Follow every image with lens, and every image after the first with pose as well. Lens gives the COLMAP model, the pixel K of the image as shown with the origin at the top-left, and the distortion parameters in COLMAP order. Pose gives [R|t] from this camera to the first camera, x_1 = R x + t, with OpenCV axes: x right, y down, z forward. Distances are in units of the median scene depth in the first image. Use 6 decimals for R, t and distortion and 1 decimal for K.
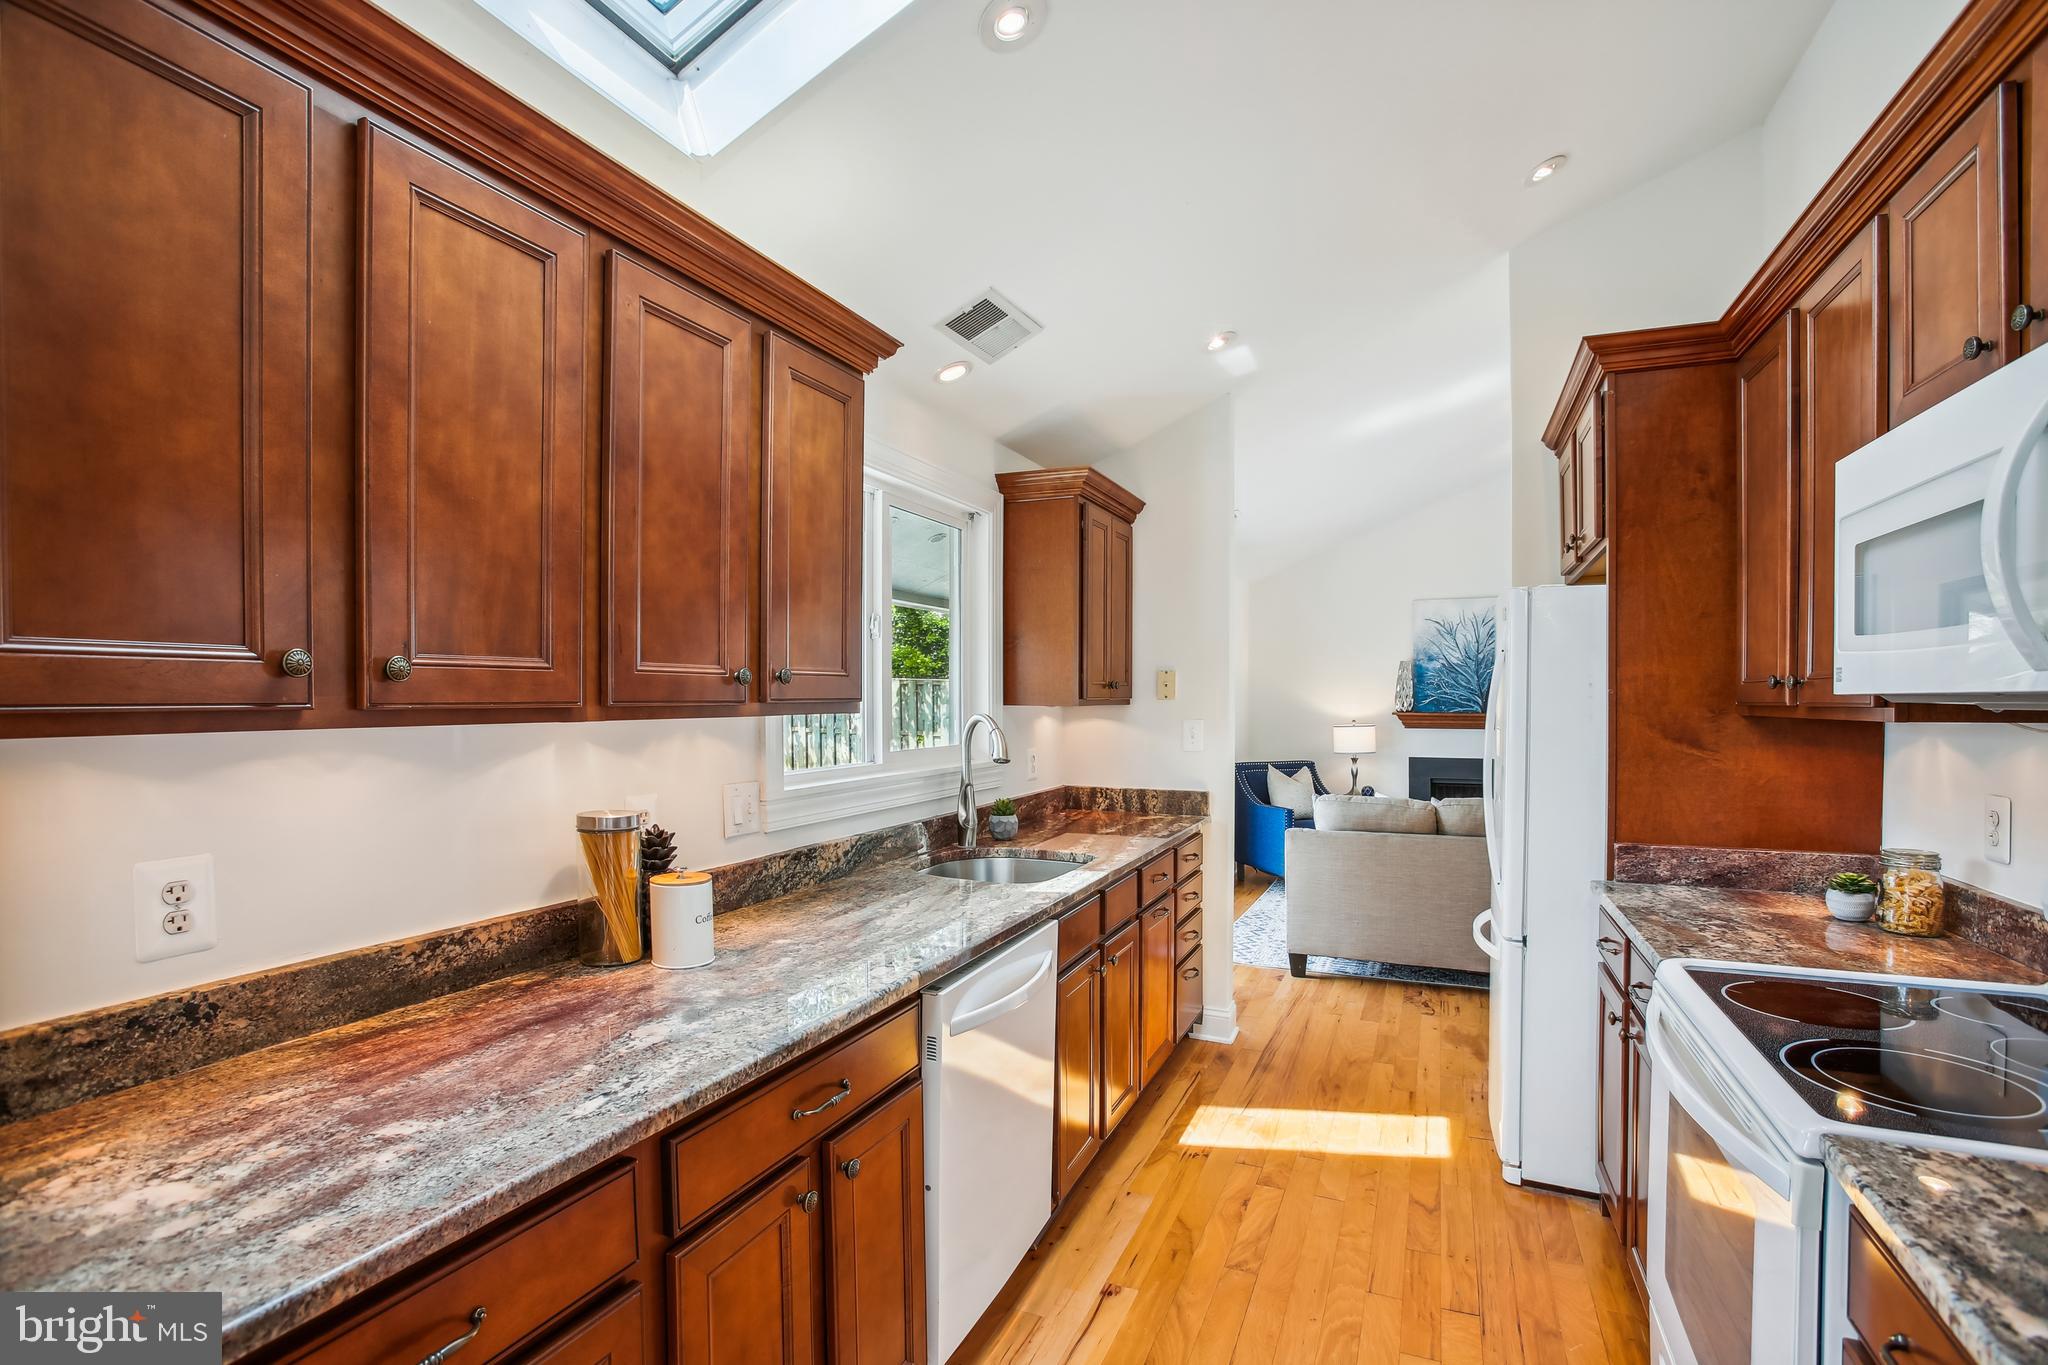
lens RADIAL K [[957.3, 0, 1012.6], [0, 957.3, 687.8], [0, 0, 1]] dist [-0.051686, 0.017430]
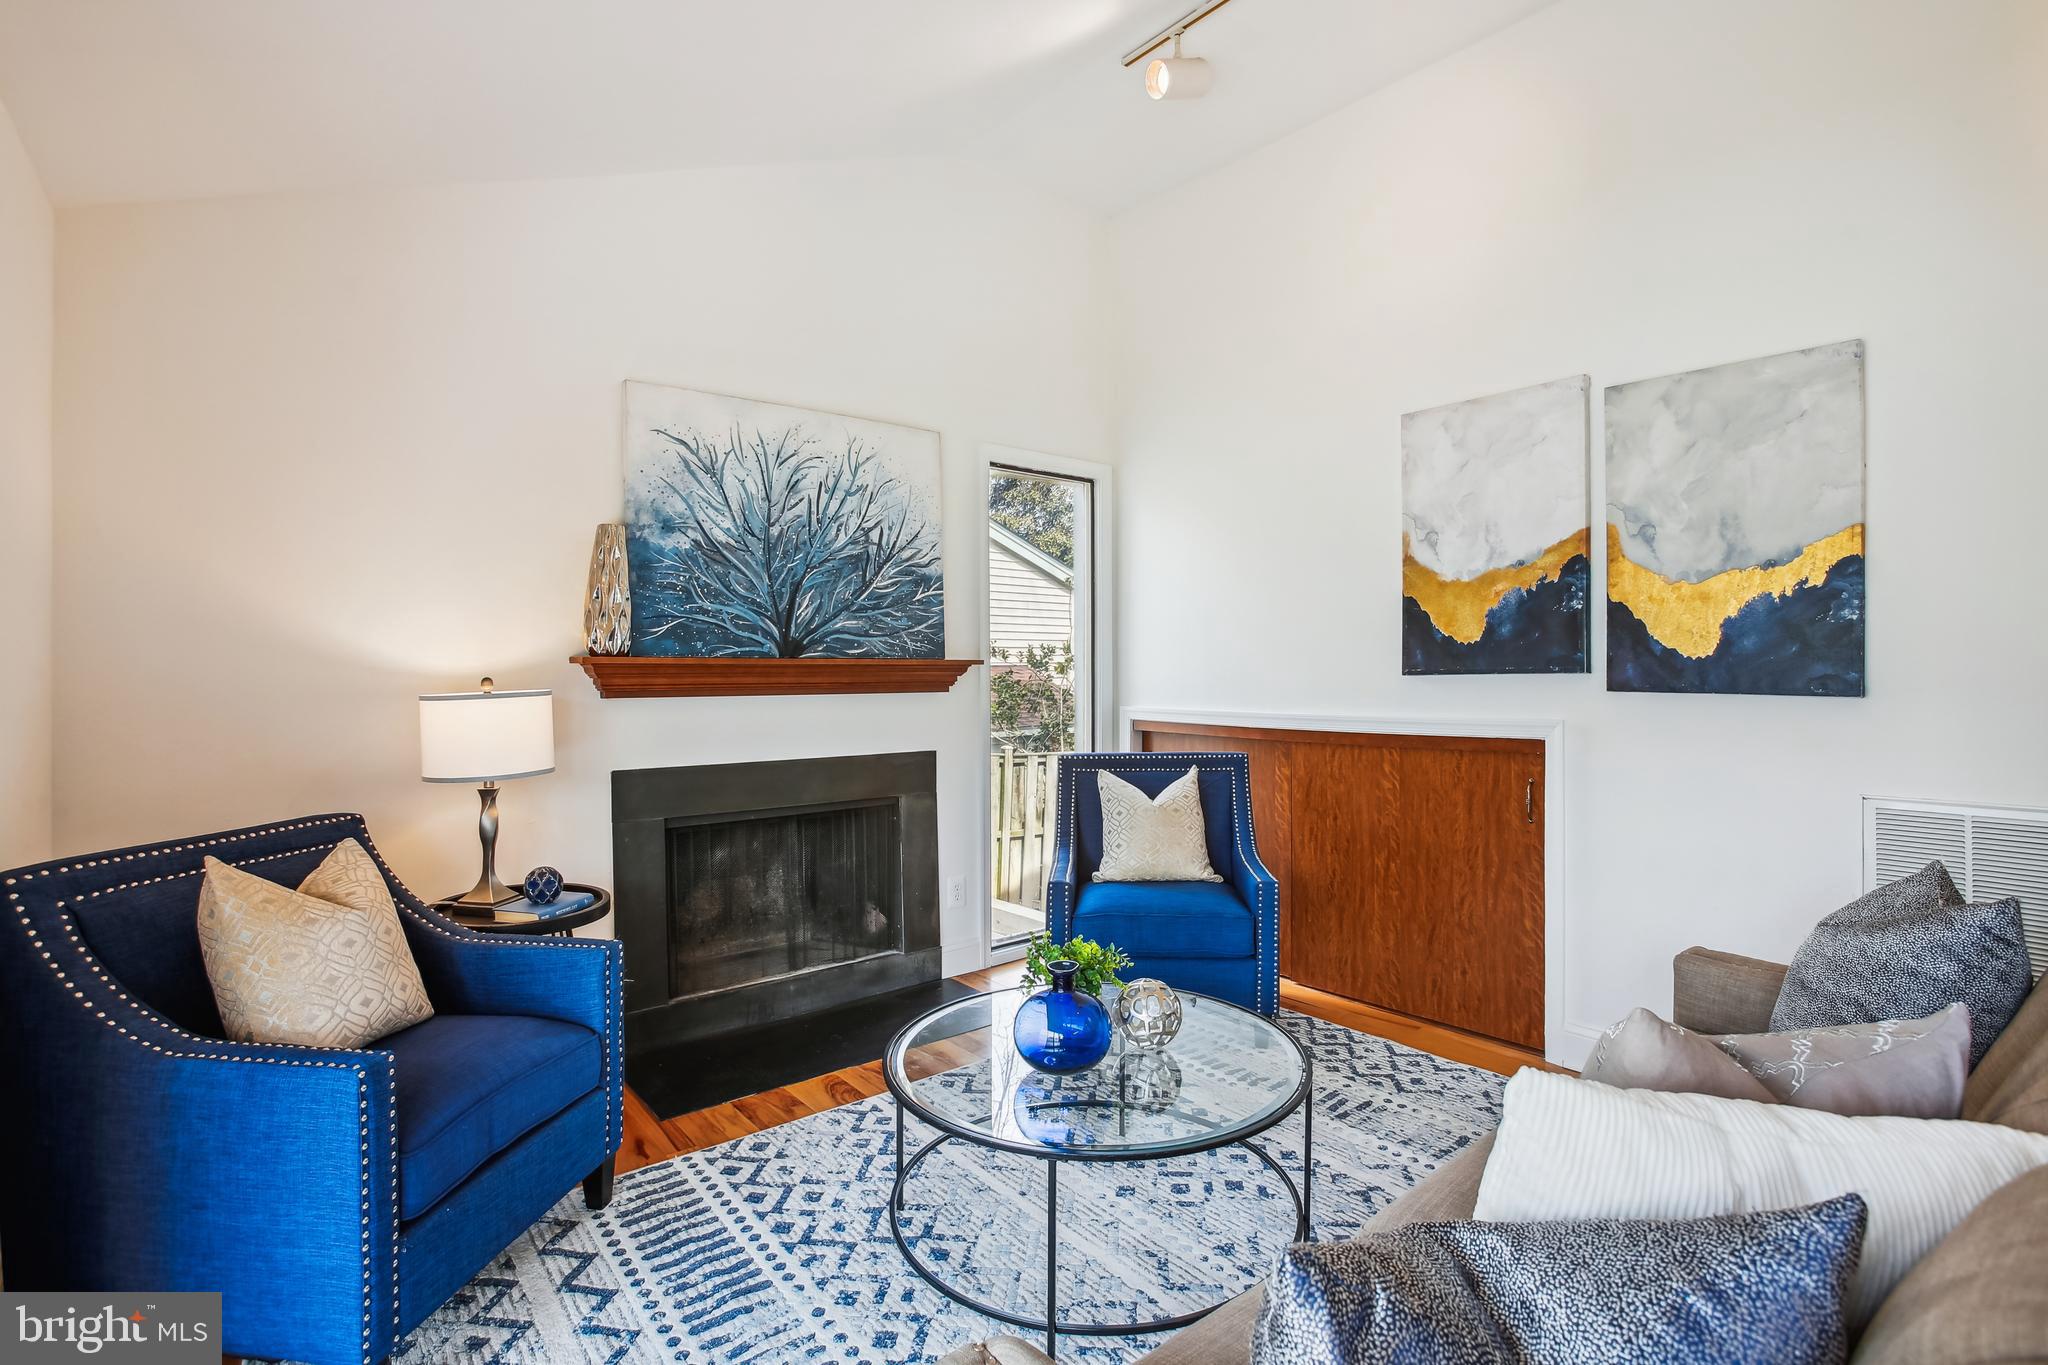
lens RADIAL K [[957.3, 0, 1029.8], [0, 957.3, 667.7], [0, 0, 1]] dist [-0.051686, 0.017430]
pose [[0.444559, 0.004636, 0.895738, 0.143870], [-0.000211, 0.999987, -0.005070, 0.032525], [-0.895750, 0.002065, 0.444554, 0.679155]]
